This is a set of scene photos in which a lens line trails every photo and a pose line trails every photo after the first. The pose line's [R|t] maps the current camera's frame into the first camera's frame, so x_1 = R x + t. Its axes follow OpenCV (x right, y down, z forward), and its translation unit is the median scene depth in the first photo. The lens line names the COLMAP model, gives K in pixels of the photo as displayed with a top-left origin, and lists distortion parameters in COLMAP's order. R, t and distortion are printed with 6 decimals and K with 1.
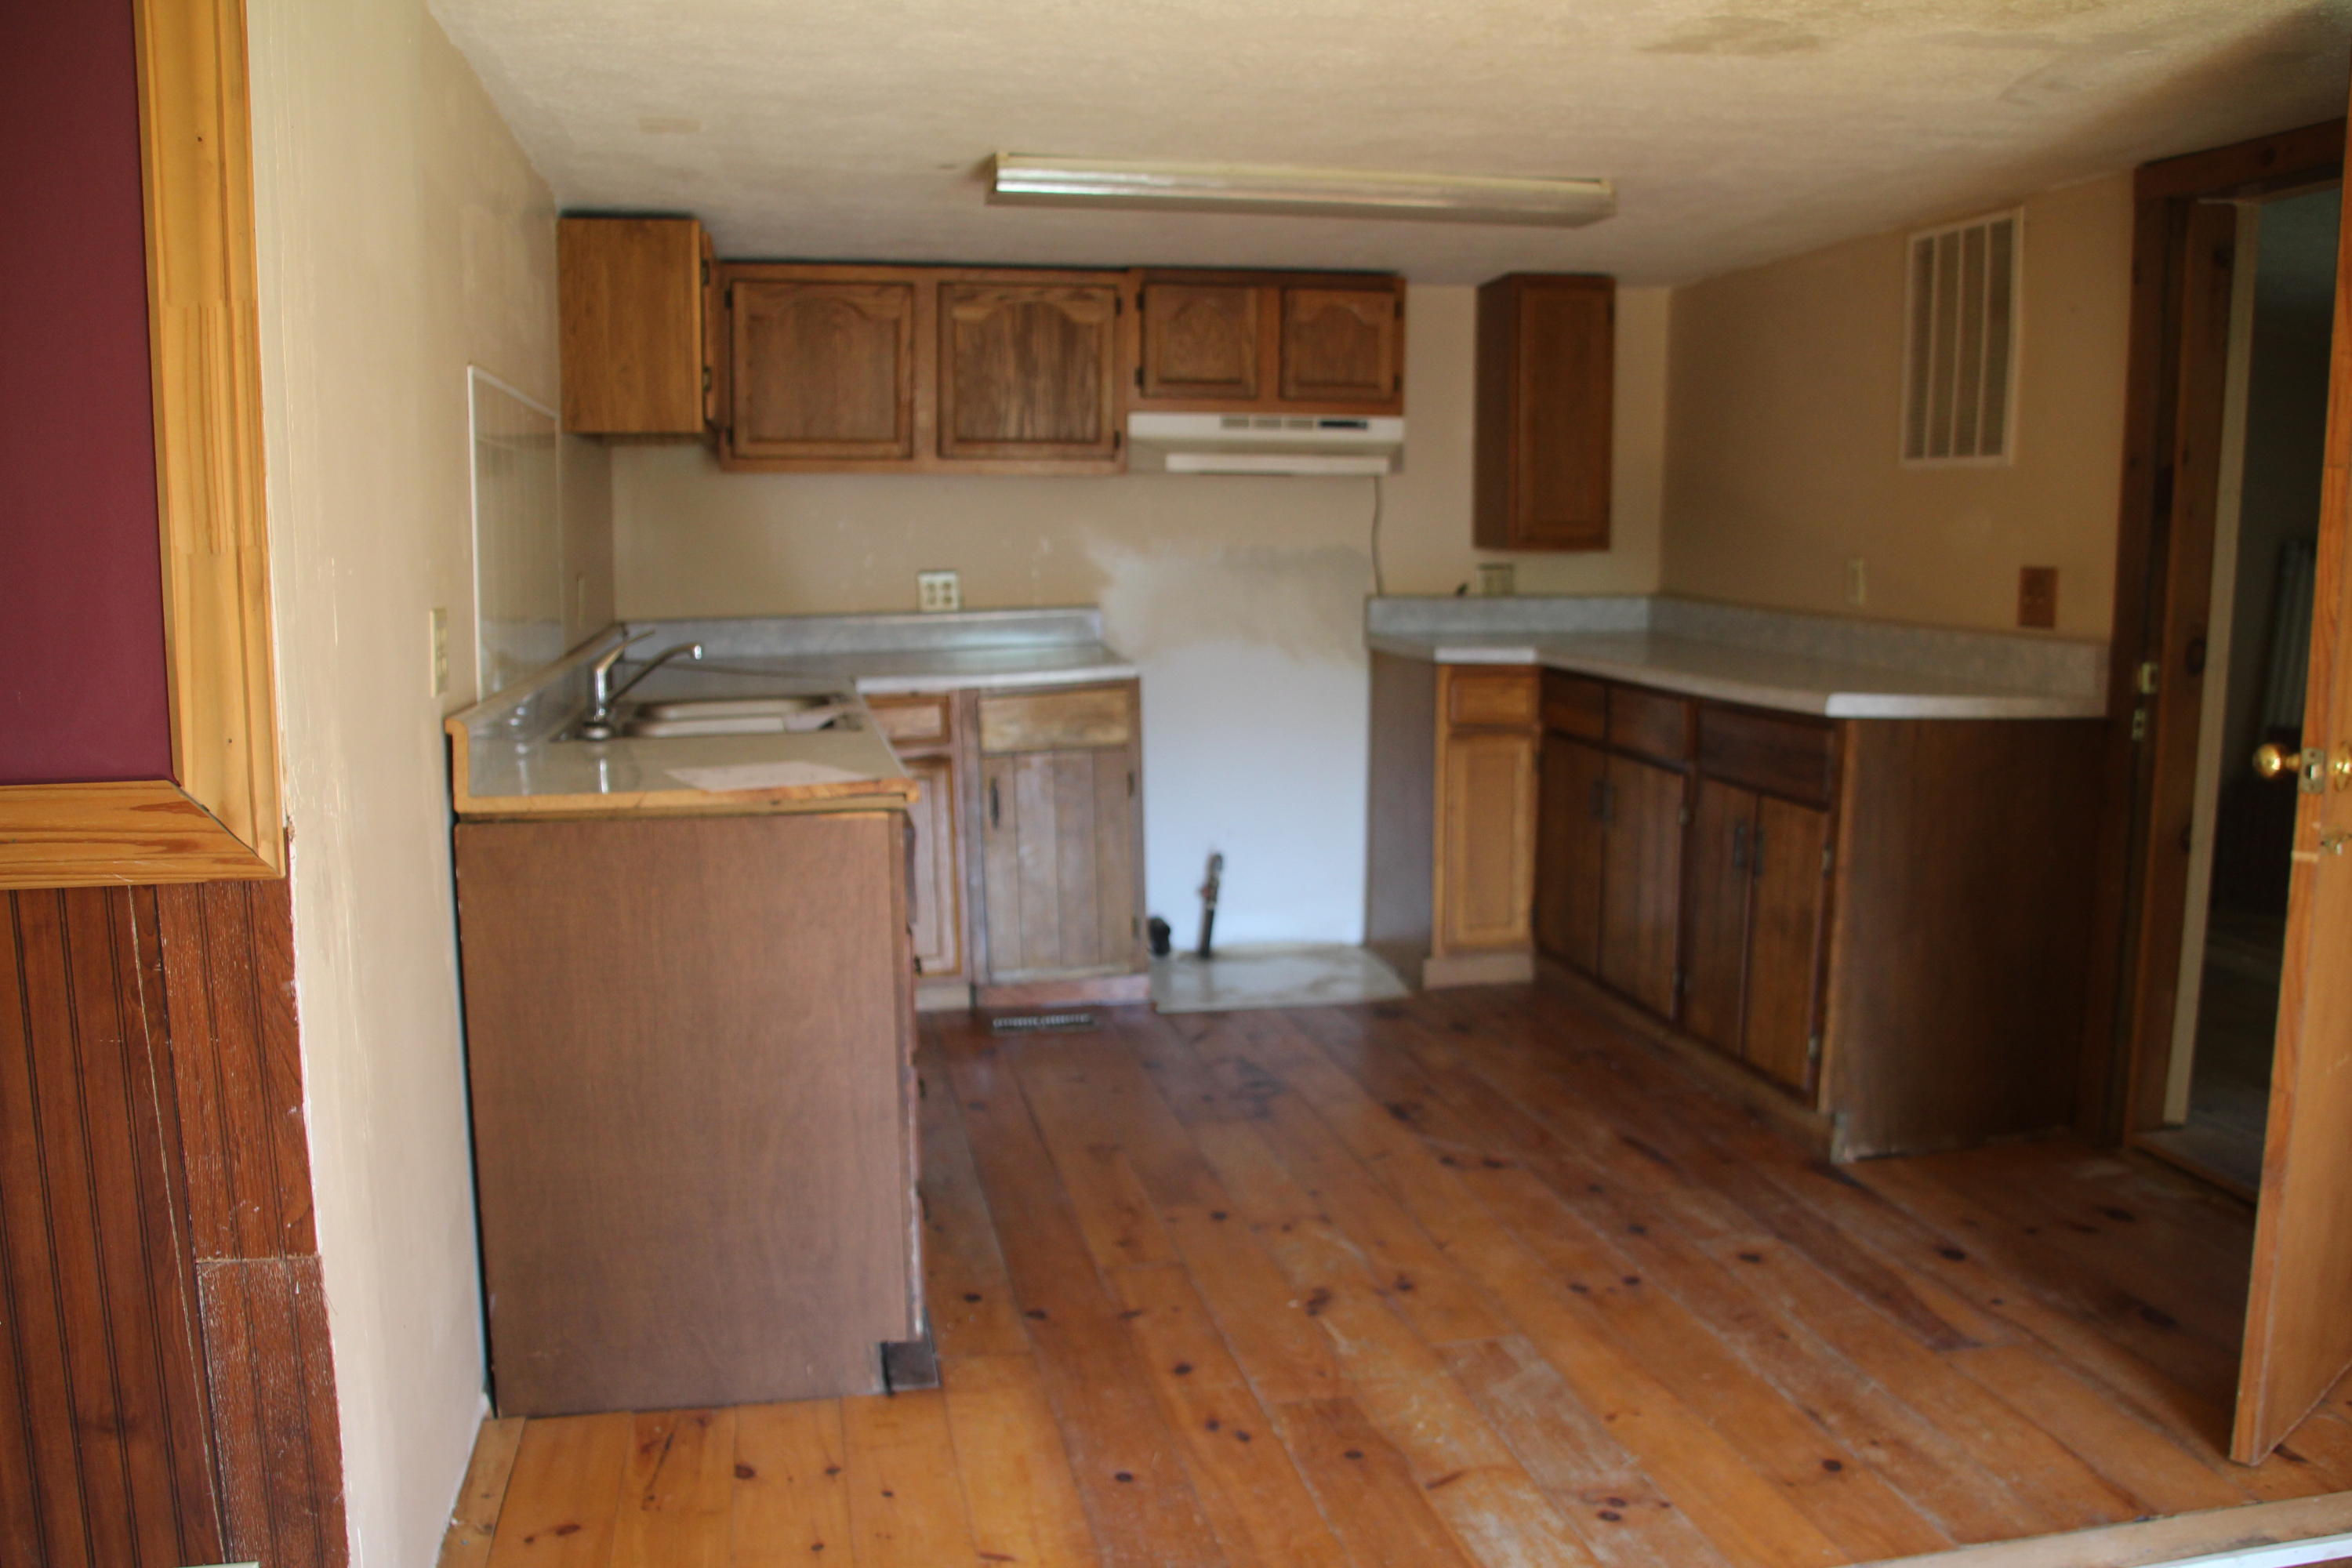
lens RADIAL K [[1947.6, 0, 1178.4], [0, 1947.6, 799.2], [0, 0, 1]] dist [-0.118251, 0.028201]
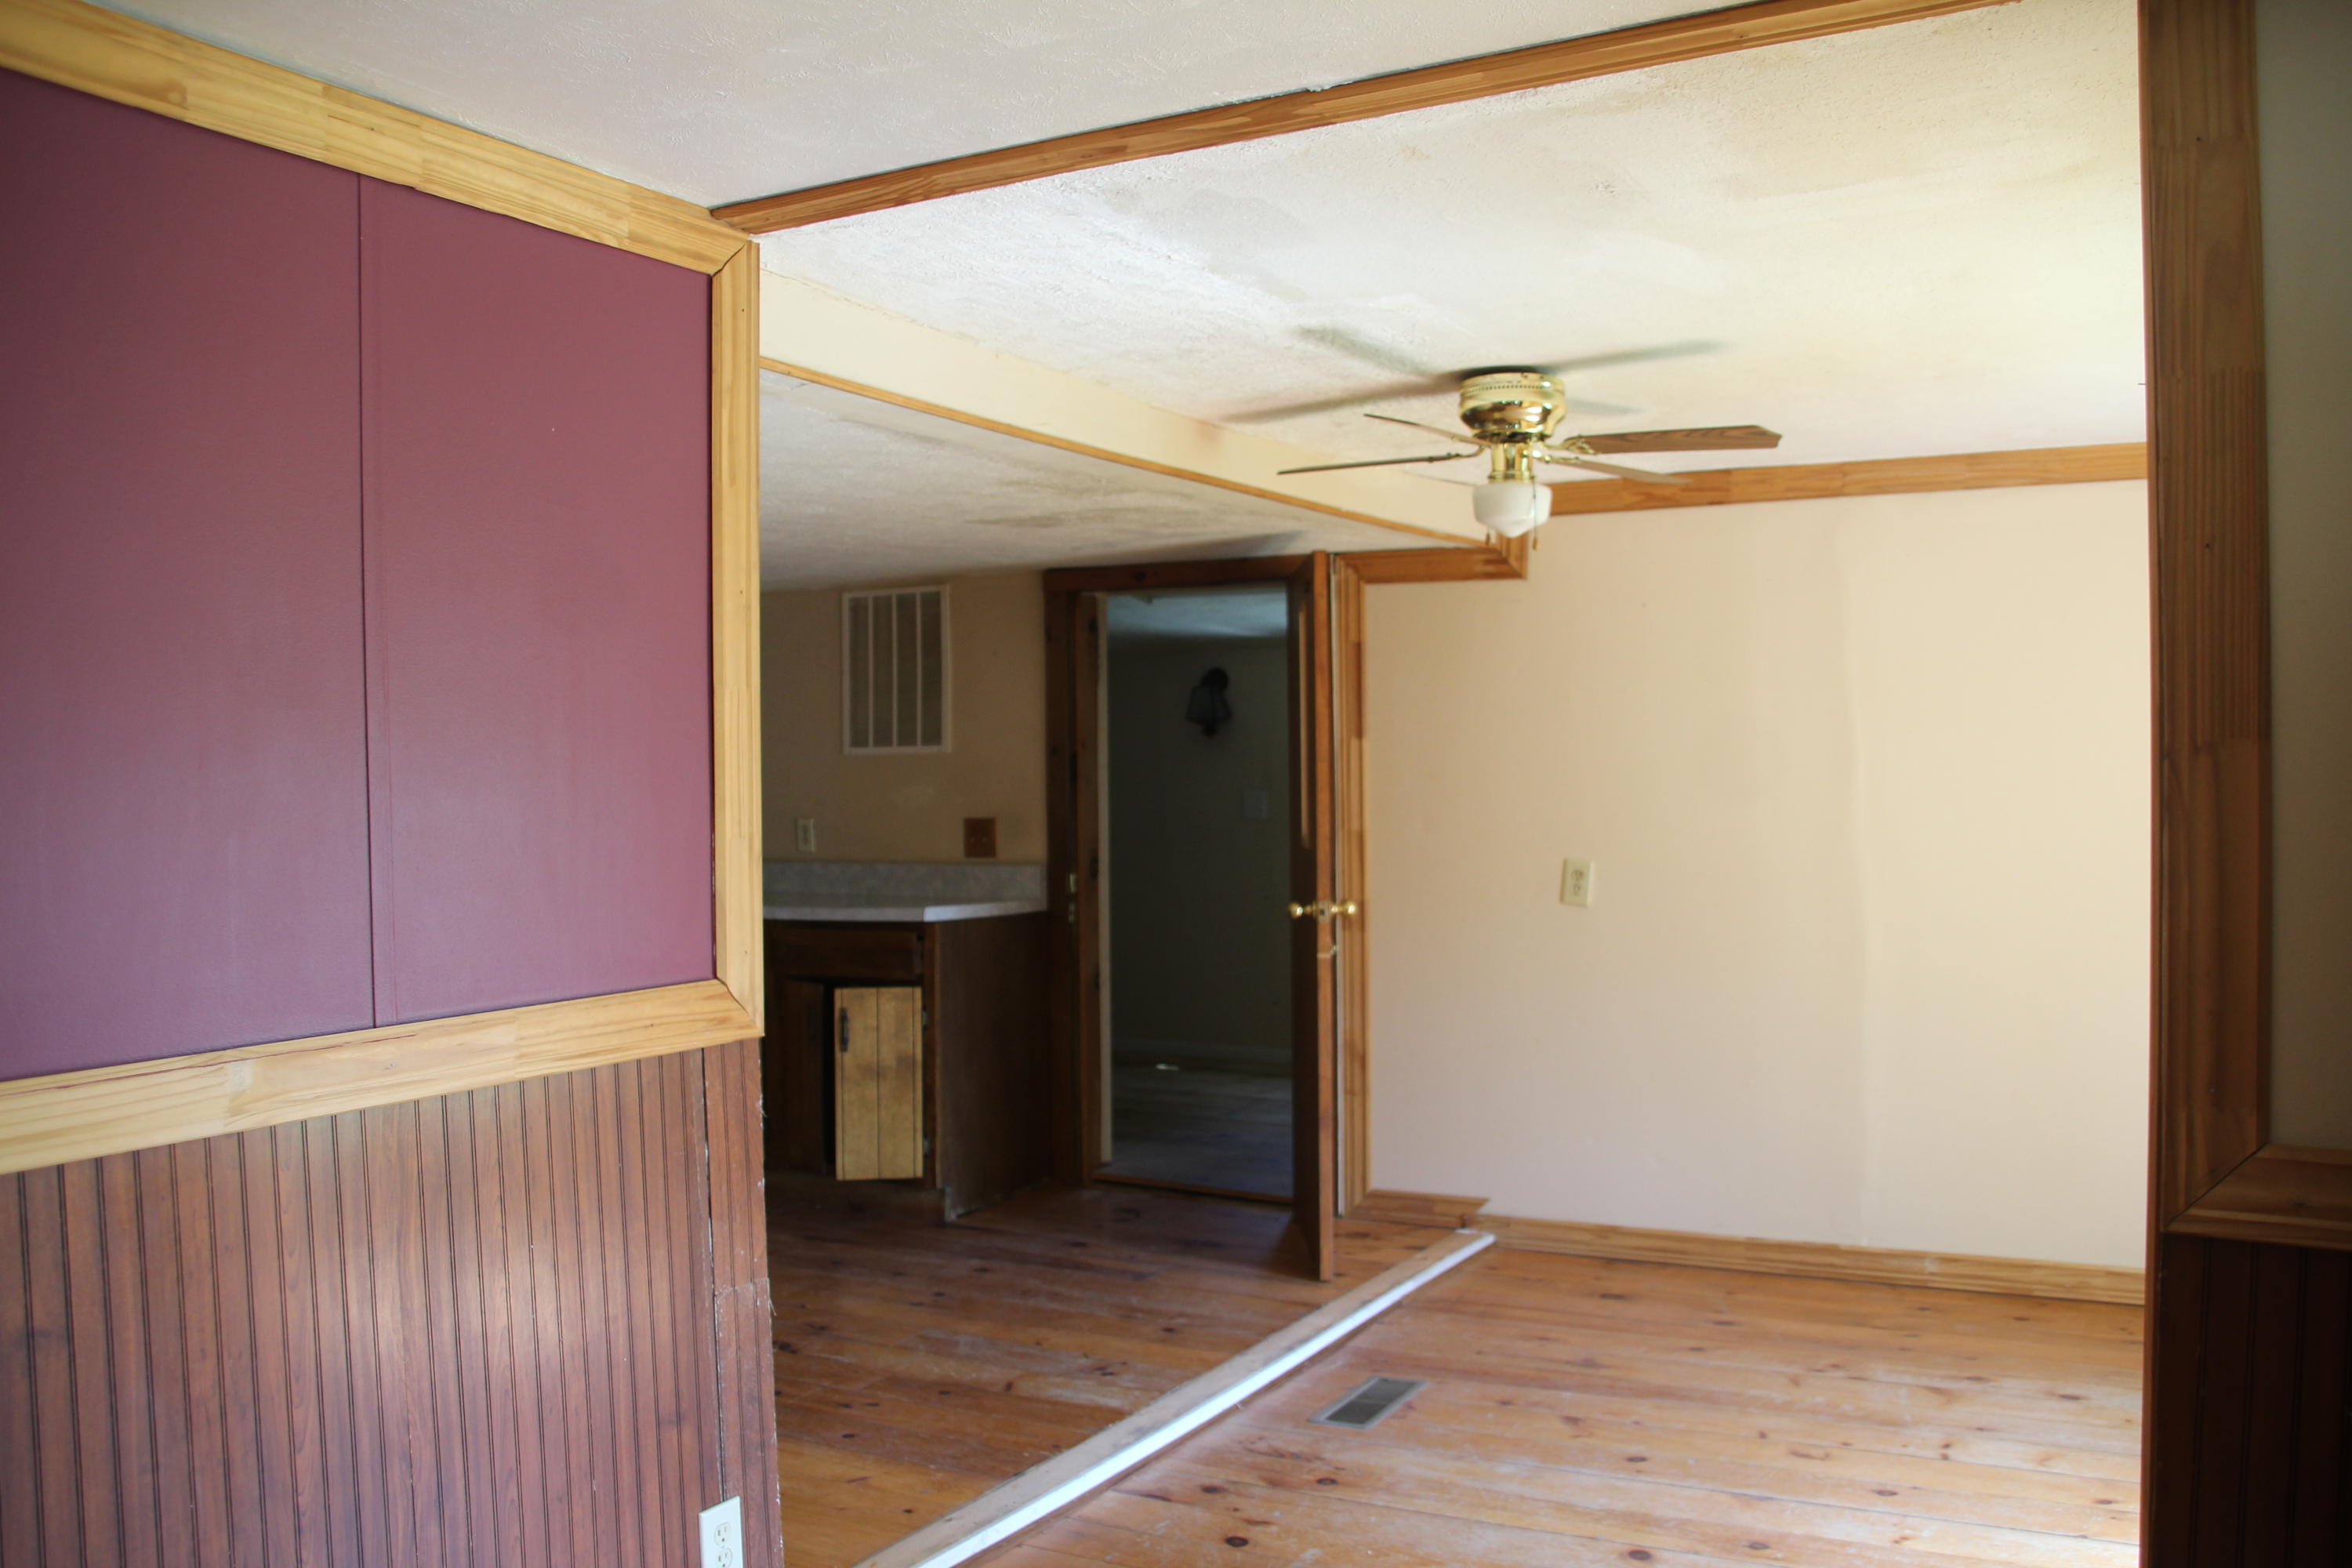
lens RADIAL K [[1947.6, 0, 1175.9], [0, 1947.6, 788.6], [0, 0, 1]] dist [-0.118251, 0.028201]
pose [[0.672157, -0.020418, 0.740127, -0.660671], [0.122967, 0.988816, -0.084396, 0.006737], [-0.730126, 0.147739, 0.667150, -0.182635]]
